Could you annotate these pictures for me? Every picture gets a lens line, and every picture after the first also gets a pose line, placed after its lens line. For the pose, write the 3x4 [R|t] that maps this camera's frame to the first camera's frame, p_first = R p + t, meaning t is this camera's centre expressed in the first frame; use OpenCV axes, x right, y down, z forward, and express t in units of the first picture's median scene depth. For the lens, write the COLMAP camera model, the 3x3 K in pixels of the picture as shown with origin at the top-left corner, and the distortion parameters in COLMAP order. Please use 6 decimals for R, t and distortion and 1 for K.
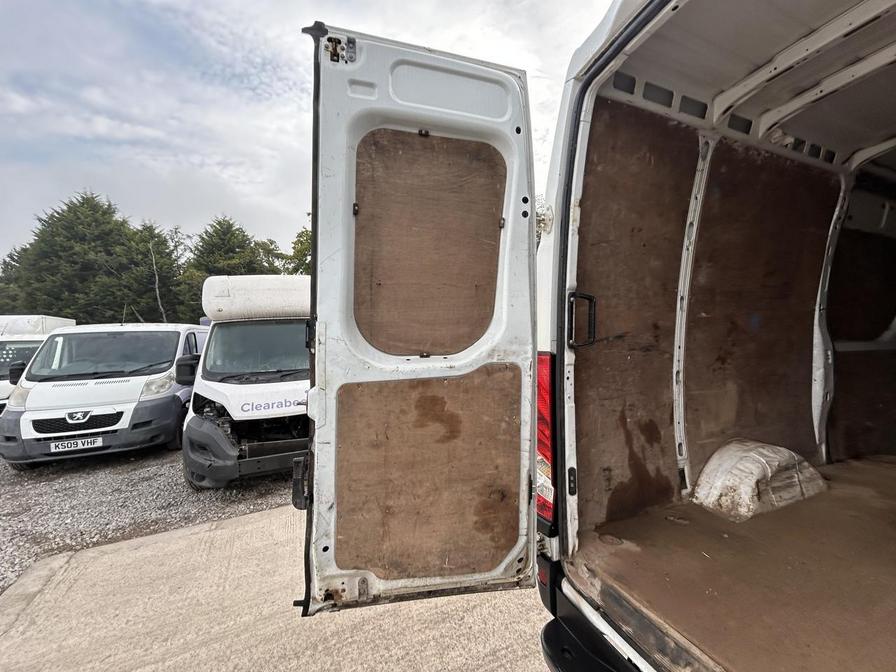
lens RADIAL K [[360.6, 0, 448.0], [0, 360.6, 336.0], [0, 0, 1]] dist [-0.001172, 0.000600]
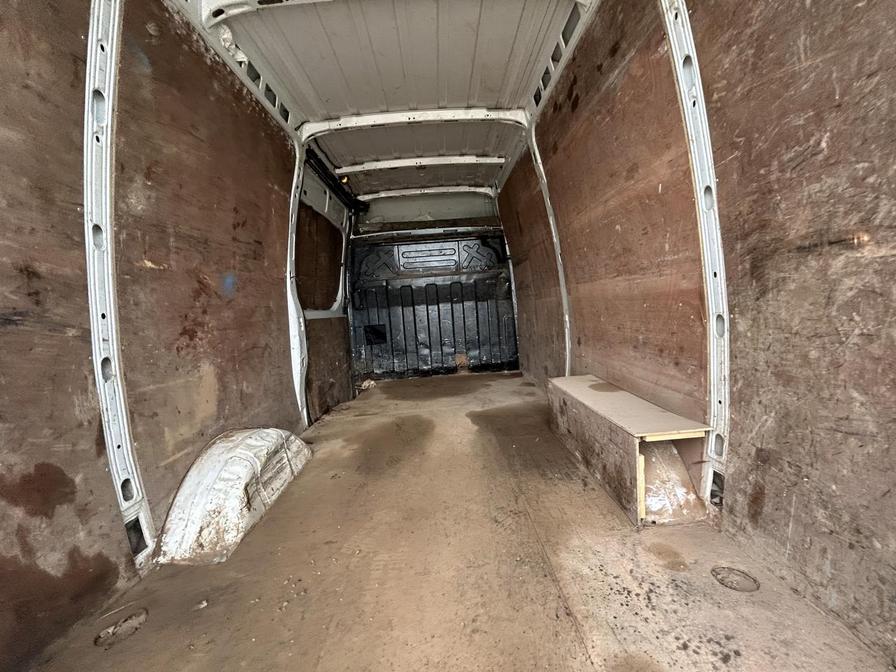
lens RADIAL K [[360.6, 0, 448.0], [0, 360.6, 336.0], [0, 0, 1]] dist [-0.001172, 0.000600]
pose [[0.361069, -0.087128, 0.928460, 0.309978], [0.055397, 0.995871, 0.071911, 0.051763], [-0.930892, 0.025469, 0.364405, 0.293631]]
